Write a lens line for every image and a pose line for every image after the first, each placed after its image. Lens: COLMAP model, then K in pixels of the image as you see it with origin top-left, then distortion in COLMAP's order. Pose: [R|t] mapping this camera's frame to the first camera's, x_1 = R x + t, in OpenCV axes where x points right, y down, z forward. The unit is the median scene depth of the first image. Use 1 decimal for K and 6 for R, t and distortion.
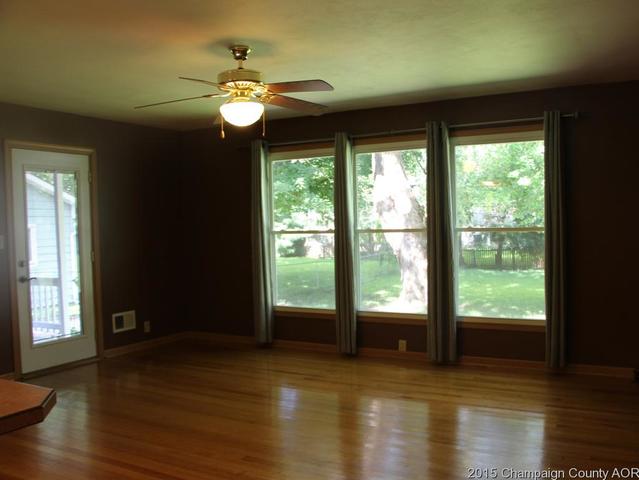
lens RADIAL K [[662.0, 0, 327.9], [0, 662.0, 251.9], [0, 0, 1]] dist [-0.113387, 0.002150]
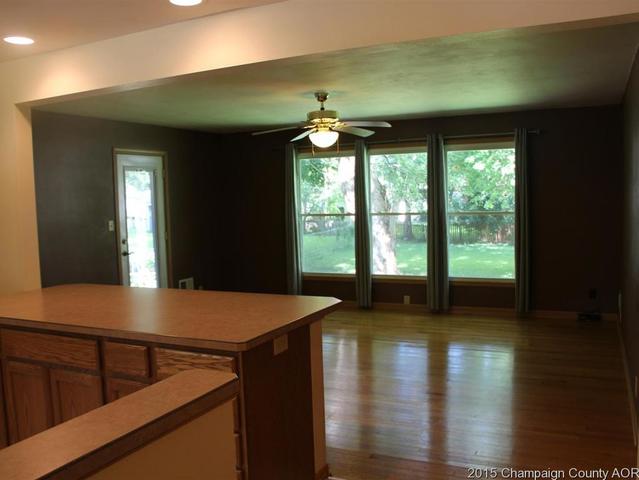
lens RADIAL K [[620.5, 0, 319.5], [0, 620.5, 240.0], [0, 0, 1]] dist [-0.091079, -0.000292]
pose [[0.998682, -0.010096, 0.050330, -0.125812], [0.009131, 0.999770, 0.019380, -0.004767], [-0.050514, -0.018895, 0.998545, -0.240168]]
